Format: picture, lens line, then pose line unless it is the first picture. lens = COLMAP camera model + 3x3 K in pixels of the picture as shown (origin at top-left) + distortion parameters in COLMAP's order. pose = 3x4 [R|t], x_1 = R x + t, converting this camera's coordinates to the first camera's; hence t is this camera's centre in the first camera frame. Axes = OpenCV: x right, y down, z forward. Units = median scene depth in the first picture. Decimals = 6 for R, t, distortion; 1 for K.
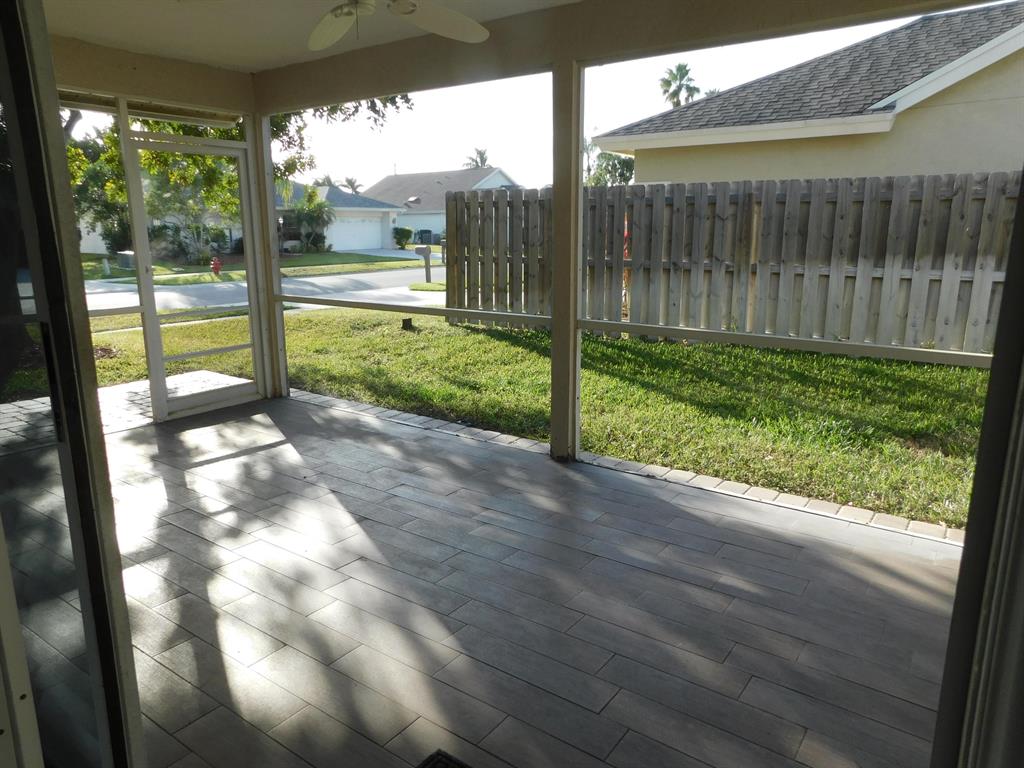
lens RADIAL K [[697.1, 0, 512.6], [0, 697.1, 385.7], [0, 0, 1]] dist [-0.048346, 0.051768]
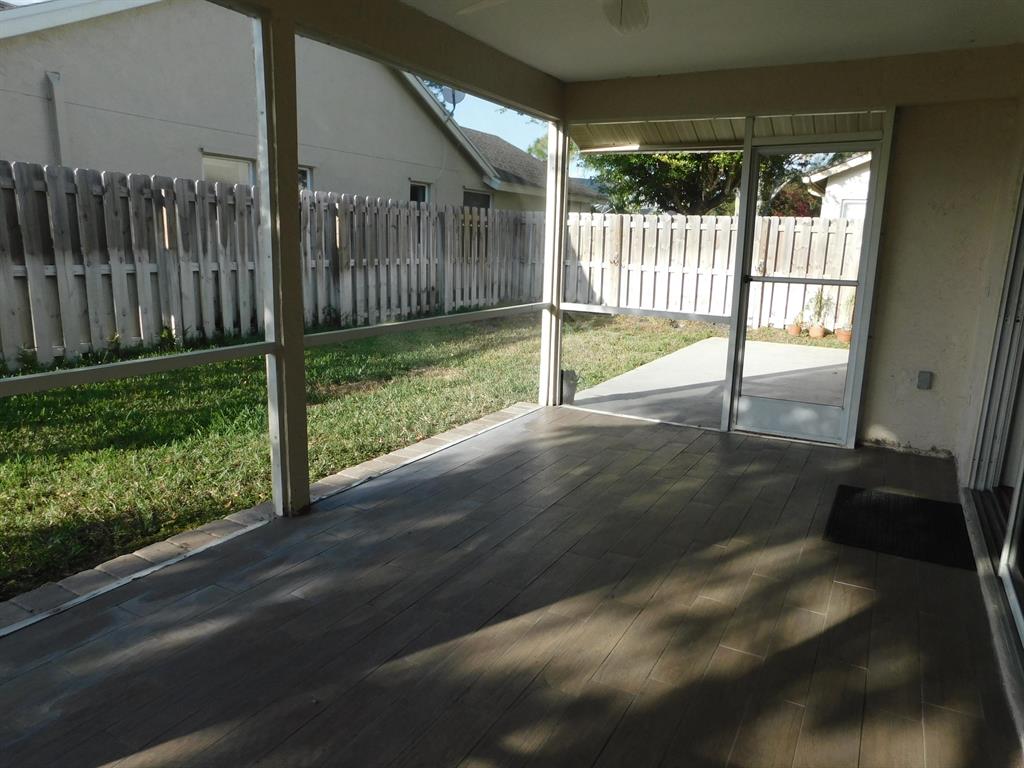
lens RADIAL K [[697.1, 0, 512.9], [0, 697.1, 385.6], [0, 0, 1]] dist [-0.048346, 0.051768]
pose [[-0.114730, -0.207038, 0.971582, -0.748581], [0.190664, 0.955268, 0.226076, -0.178068], [-0.974928, 0.211183, -0.070124, 0.829814]]
